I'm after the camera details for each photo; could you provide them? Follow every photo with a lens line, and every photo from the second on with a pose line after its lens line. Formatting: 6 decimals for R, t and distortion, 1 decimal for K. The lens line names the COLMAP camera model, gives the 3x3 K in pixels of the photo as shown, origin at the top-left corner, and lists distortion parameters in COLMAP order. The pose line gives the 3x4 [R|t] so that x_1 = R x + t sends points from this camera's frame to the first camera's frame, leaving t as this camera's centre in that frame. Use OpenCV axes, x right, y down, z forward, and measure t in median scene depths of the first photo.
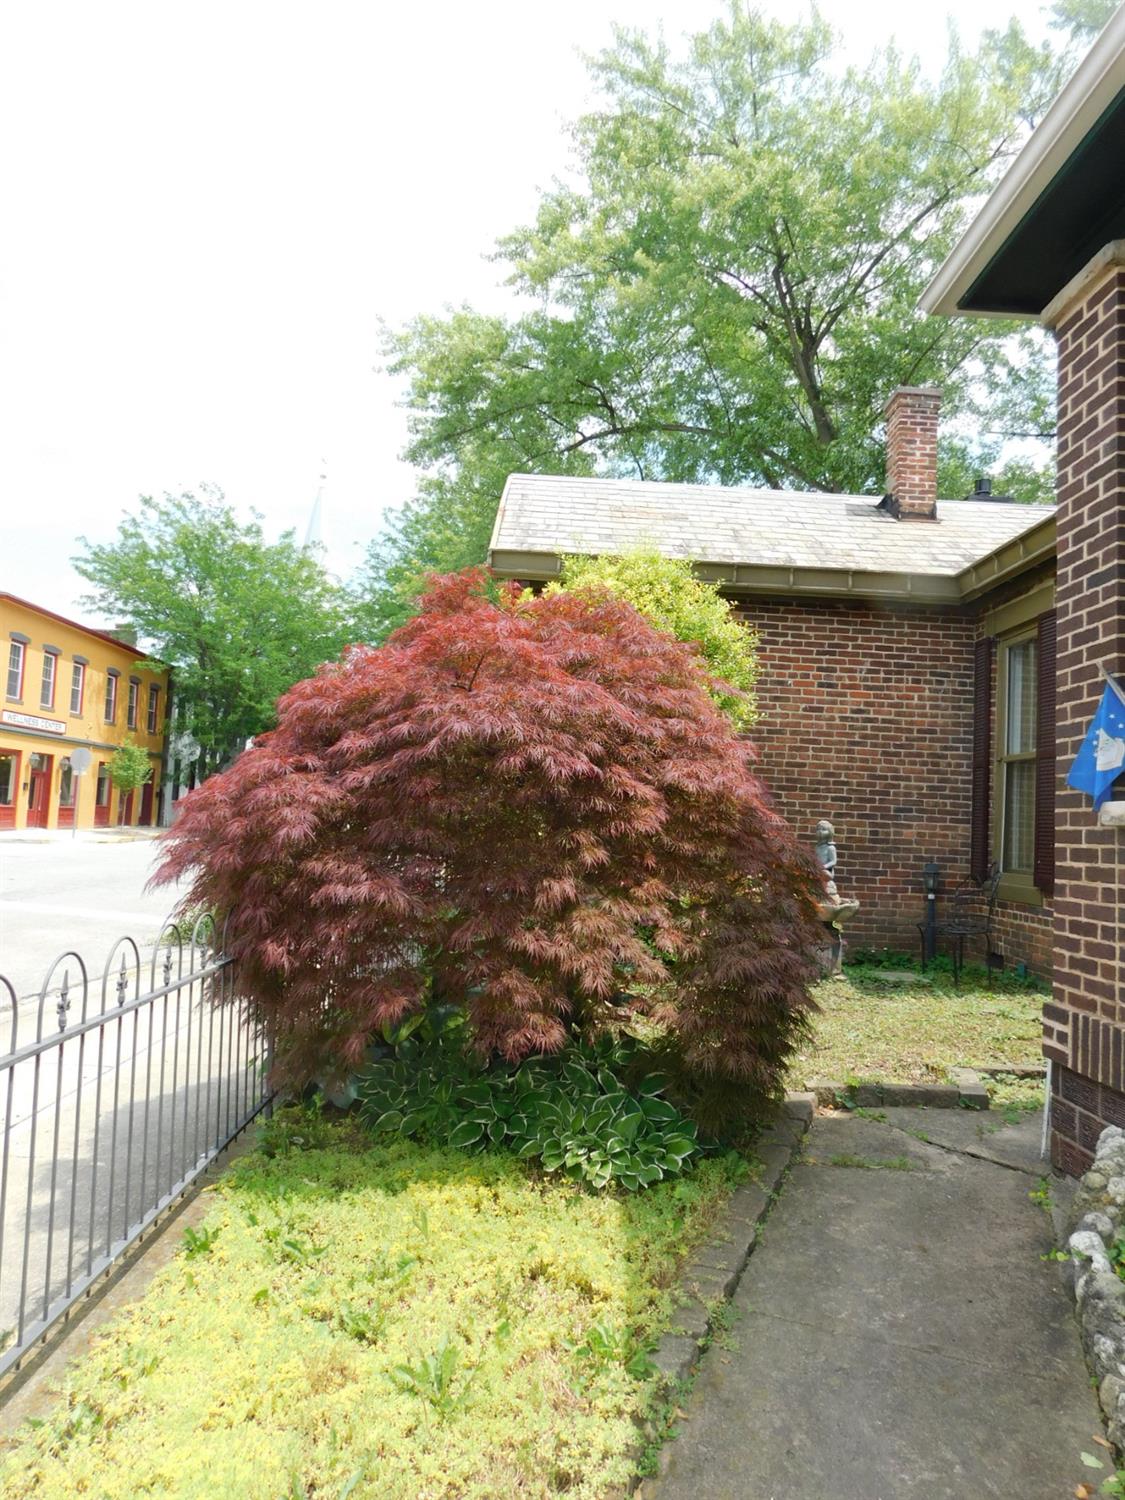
lens RADIAL K [[994.7, 0, 562.1], [0, 994.7, 760.4], [0, 0, 1]] dist [-0.006874, -0.000743]
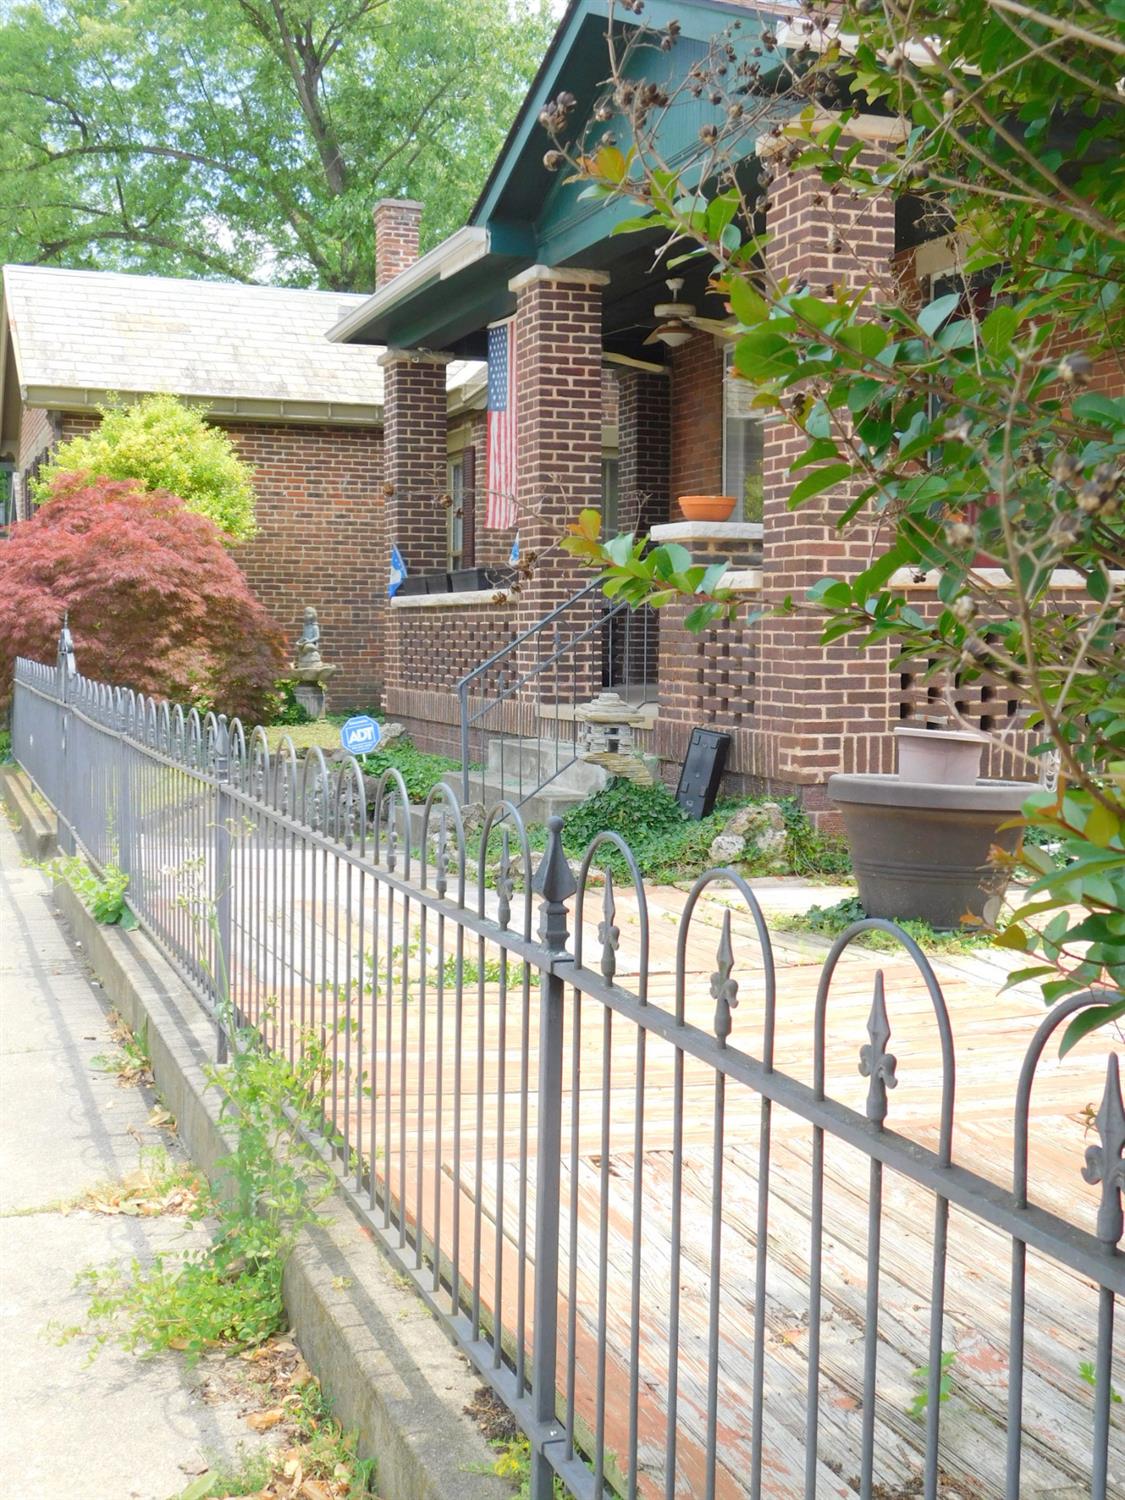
lens RADIAL K [[1766.1, 0, 569.5], [0, 1766.1, 755.0], [0, 0, 1]] dist [-0.011279, 0.000000]
pose [[0.940588, -0.061024, 0.334023, -0.182444], [0.012367, 0.989222, 0.145898, -0.072444], [-0.339326, -0.133099, 0.931205, -1.163675]]
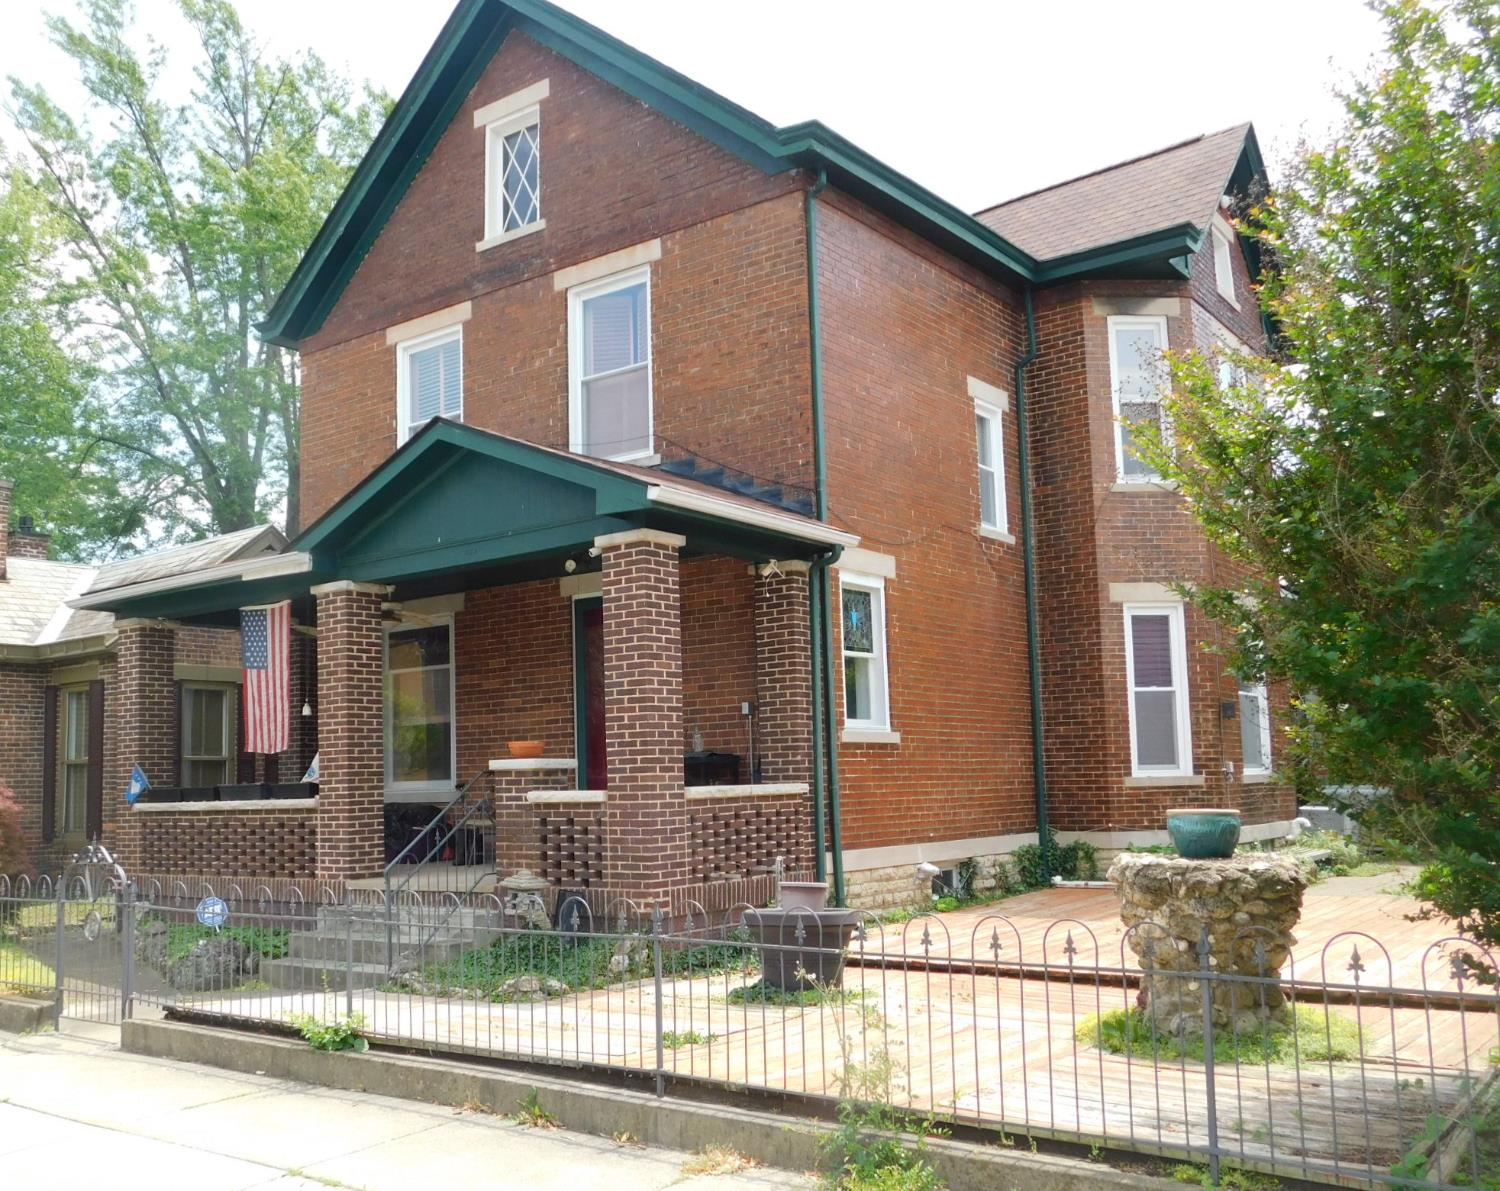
lens RADIAL K [[1390.0, 0, 657.4], [0, 1390.0, 641.1], [0, 0, 1]] dist [0.002785, 0.000000]
pose [[0.633589, 0.021346, 0.773375, -0.663578], [0.002068, 0.999569, -0.029283, -0.124167], [-0.773667, 0.020153, 0.633272, -1.122870]]
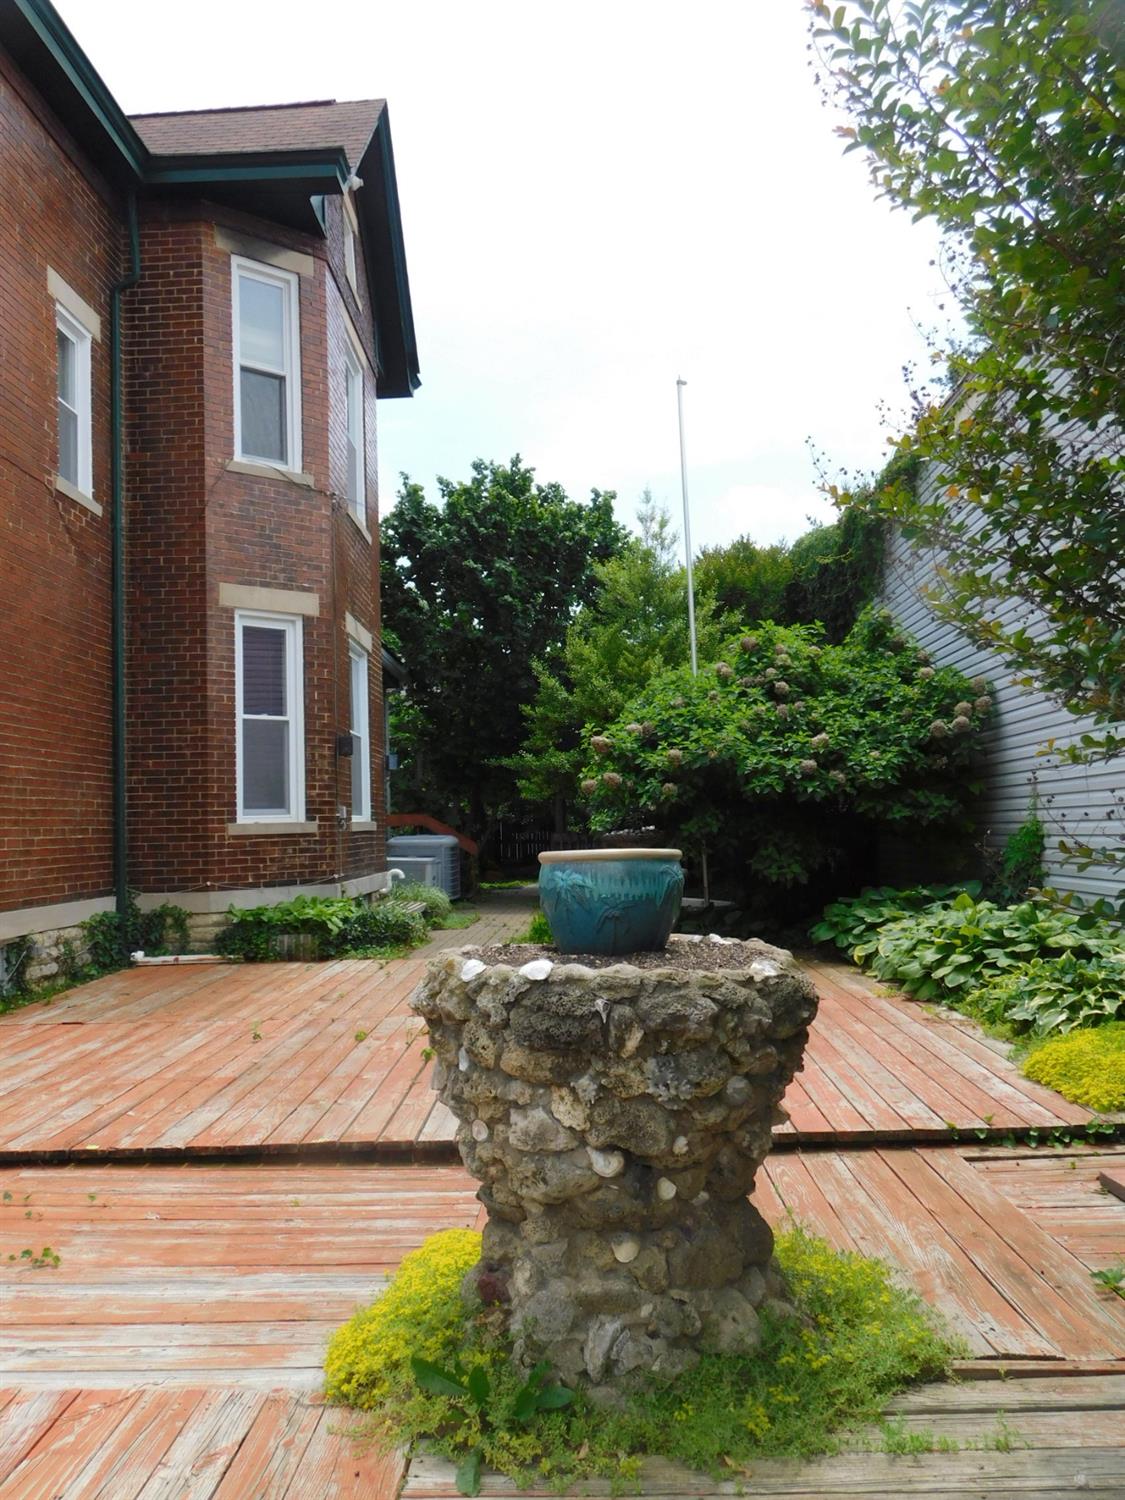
lens RADIAL K [[1218.0, 0, 565.3], [0, 1218.0, 756.7], [0, 0, 1]] dist [-0.012155, 0.013842]
pose [[0.030839, 0.010816, 0.999466, -0.169940], [-0.032606, 0.999420, -0.009810, -0.071187], [-0.998992, -0.032286, 0.031174, -0.850904]]
